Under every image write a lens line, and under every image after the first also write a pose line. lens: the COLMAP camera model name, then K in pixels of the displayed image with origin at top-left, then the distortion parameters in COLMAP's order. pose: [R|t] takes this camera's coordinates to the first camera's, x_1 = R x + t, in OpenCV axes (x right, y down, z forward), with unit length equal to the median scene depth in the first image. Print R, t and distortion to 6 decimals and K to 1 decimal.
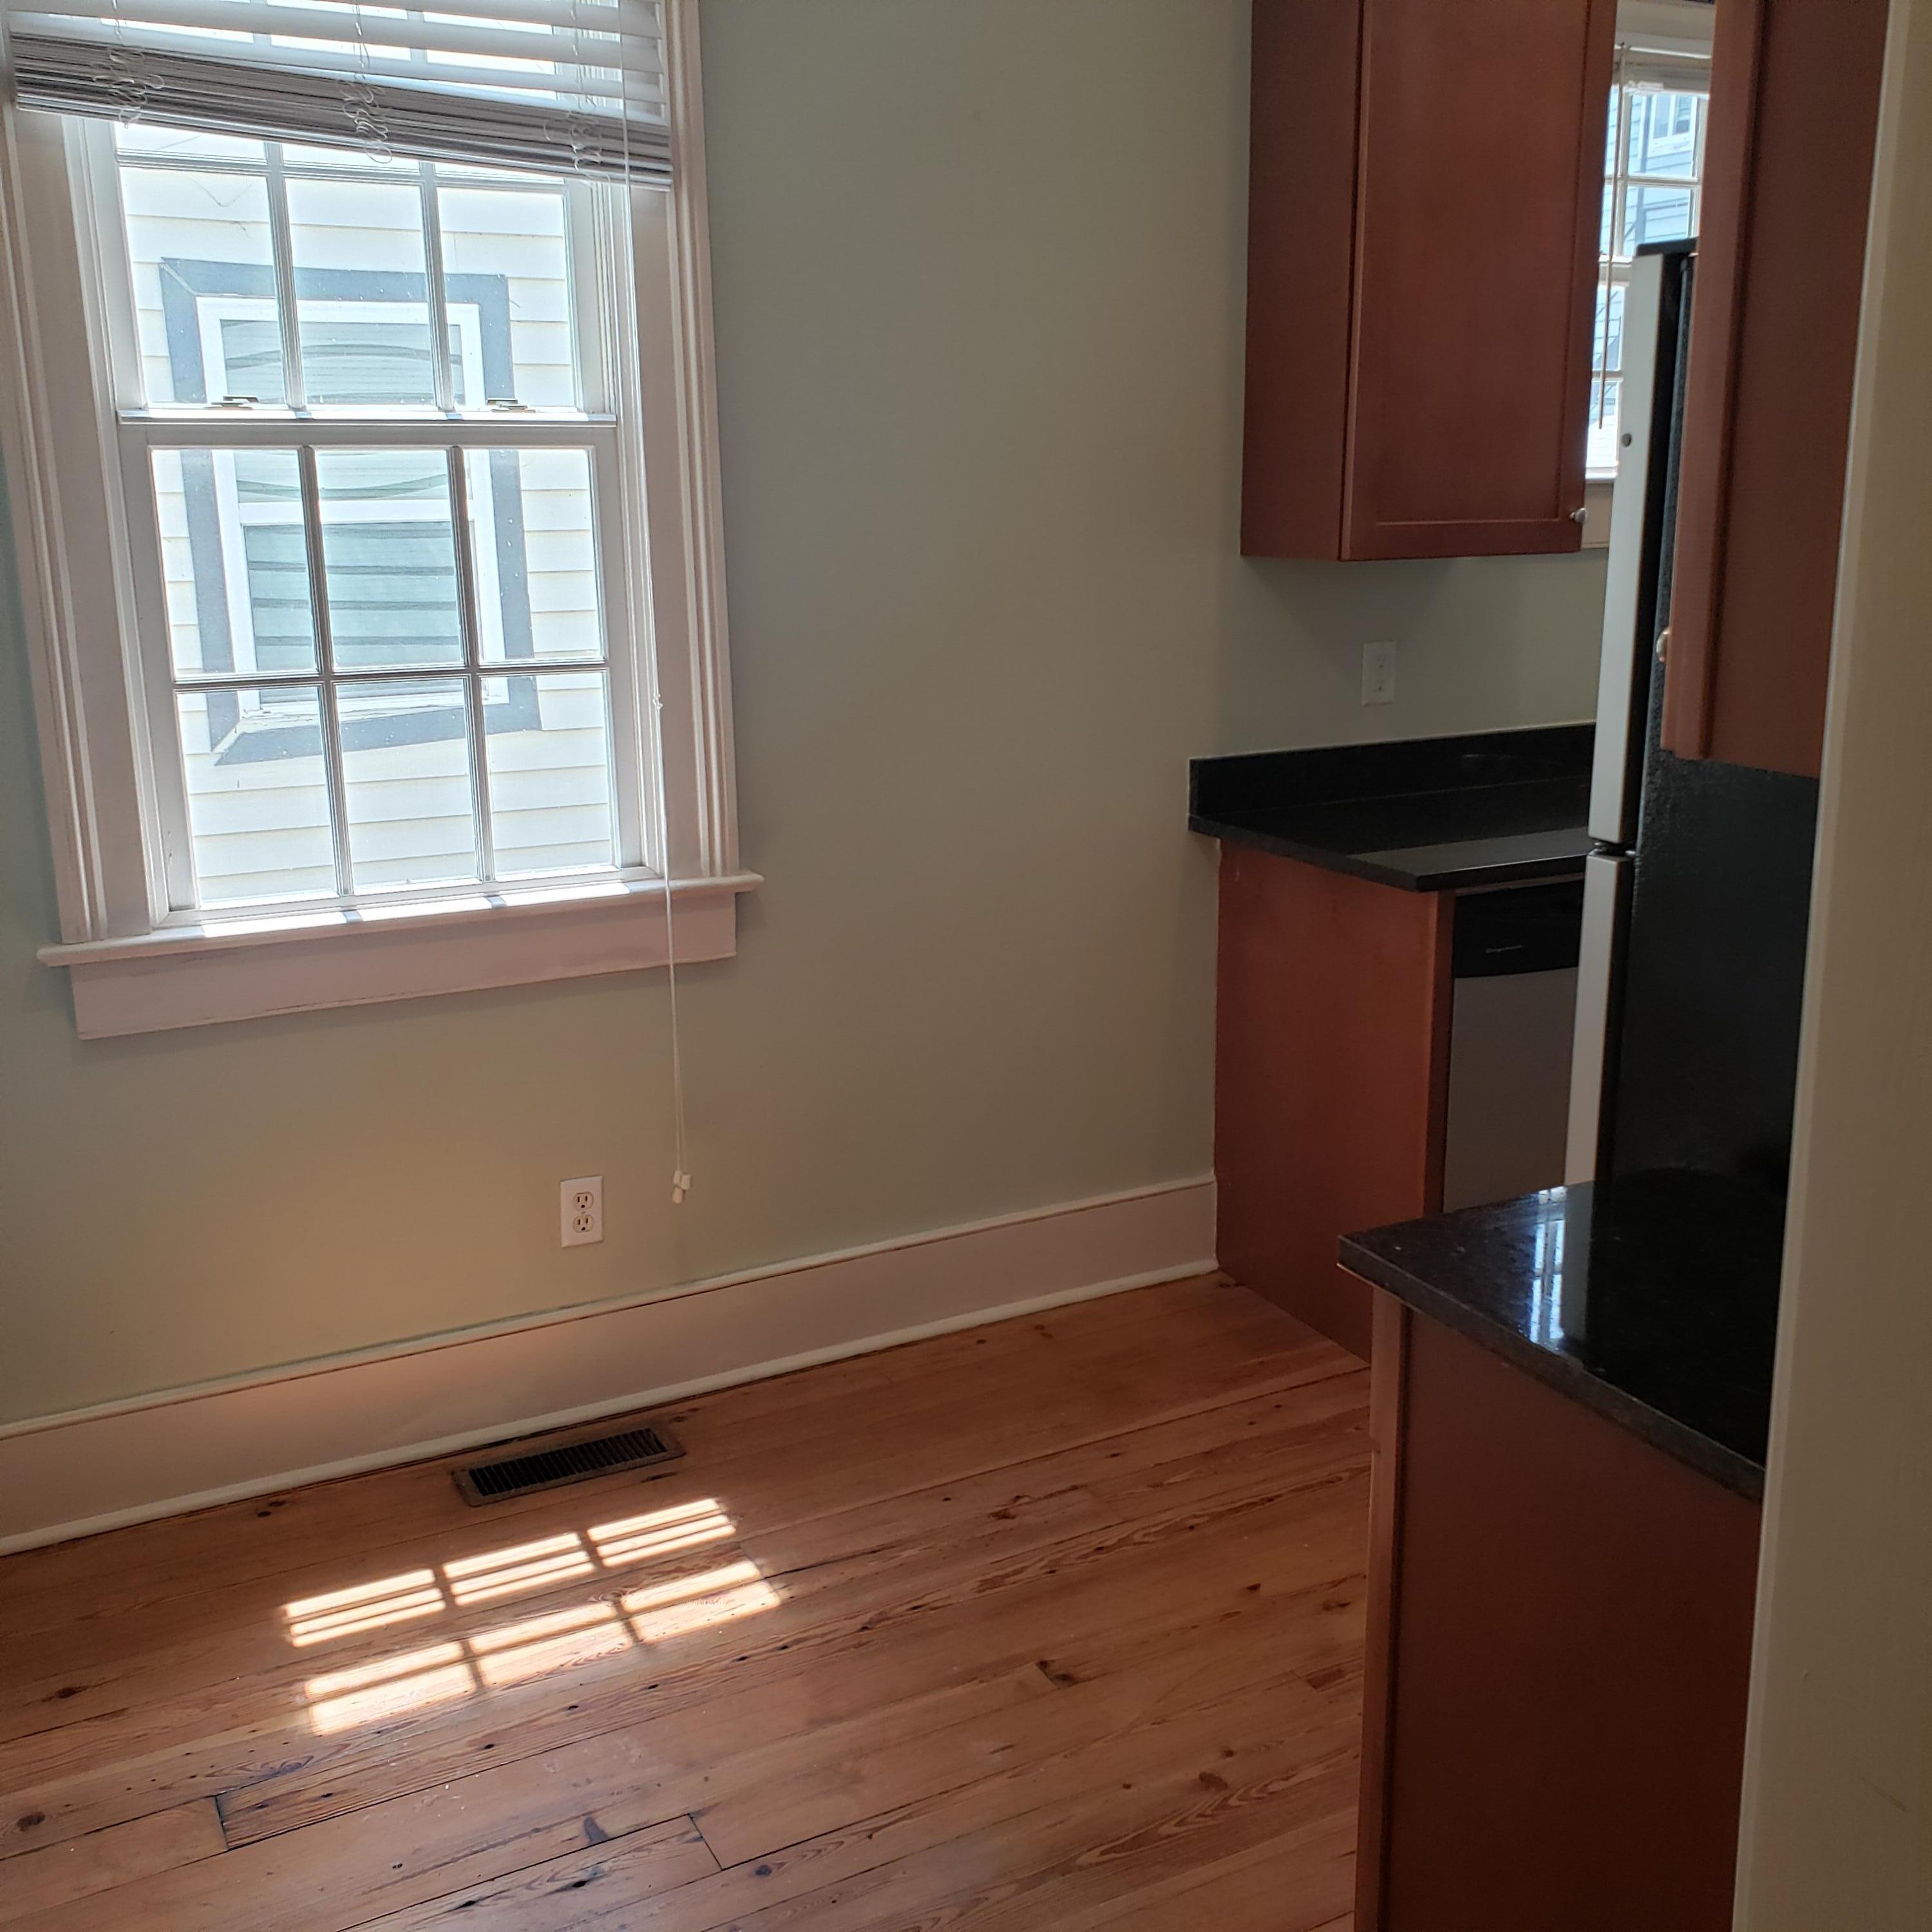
lens RADIAL K [[2013.0, 0, 971.5], [0, 2013.0, 956.8], [0, 0, 1]] dist [0.052312, 0.000000]
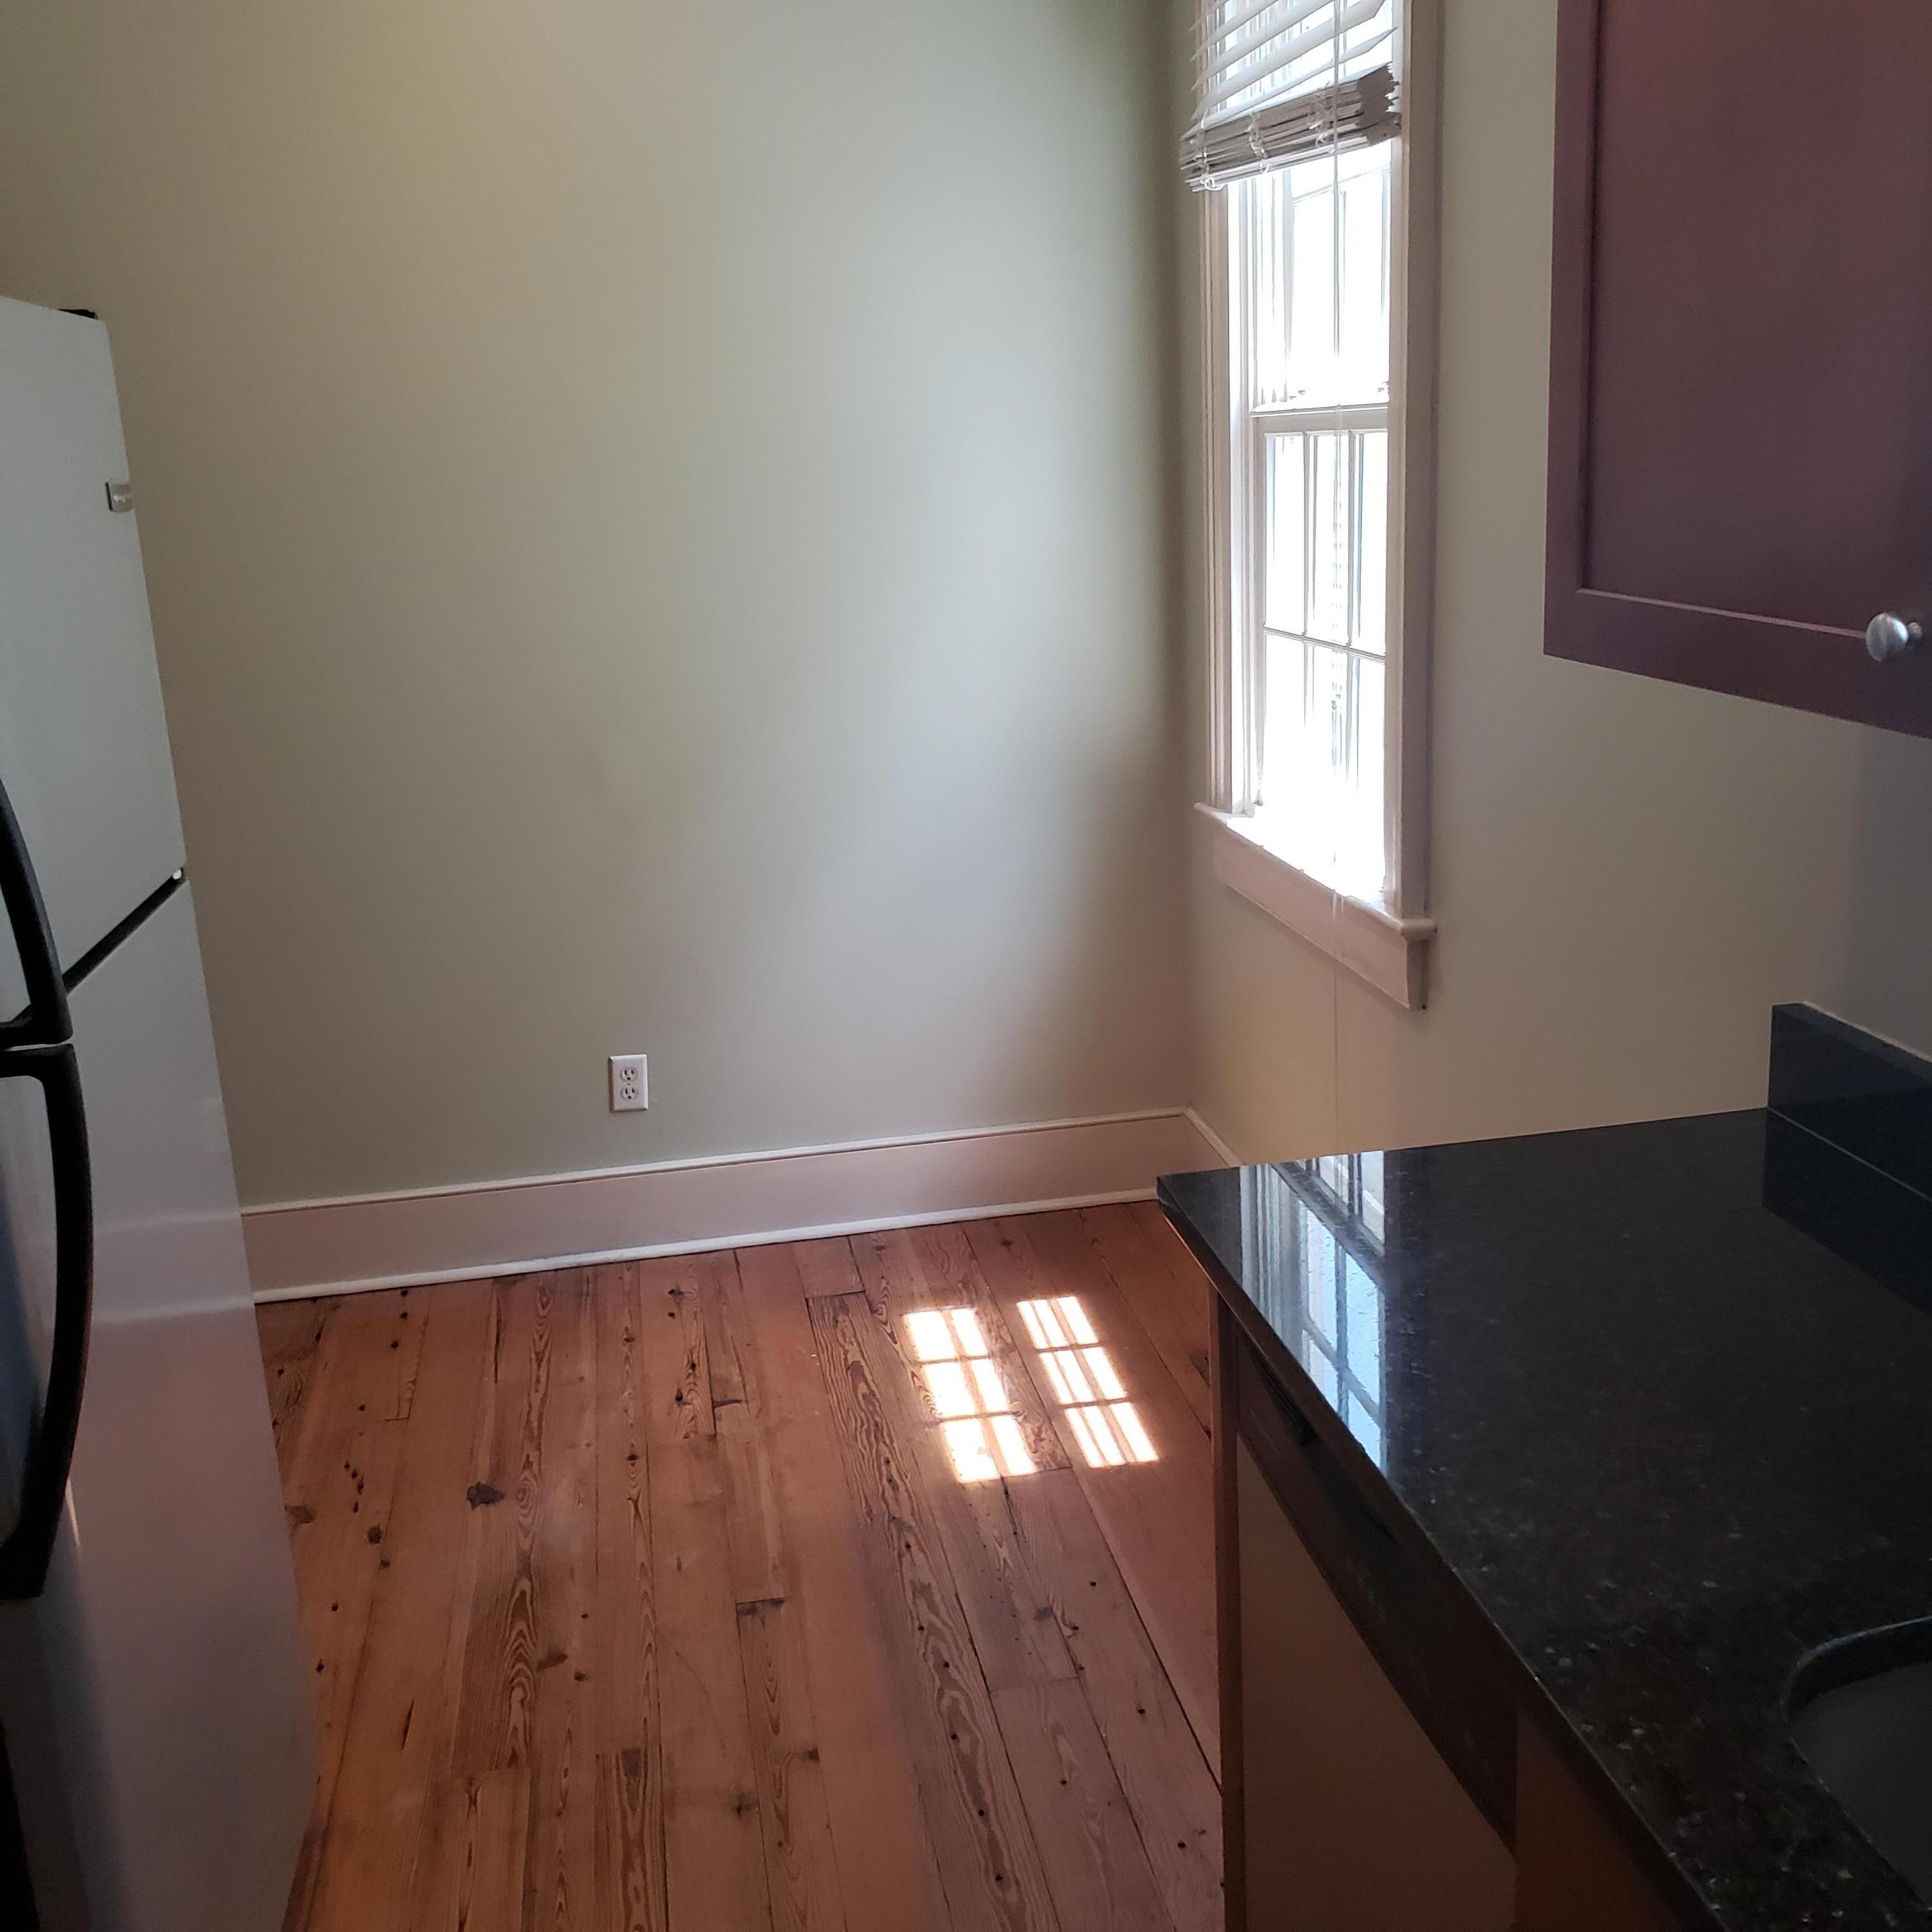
lens RADIAL K [[2013.0, 0, 1008.6], [0, 2013.0, 925.5], [0, 0, 1]] dist [0.052312, 0.000000]
pose [[-0.300913, 0.247614, -0.920945, 0.842006], [-0.172831, 0.935552, 0.308013, -0.316053], [0.937860, 0.251853, -0.238724, 1.198856]]
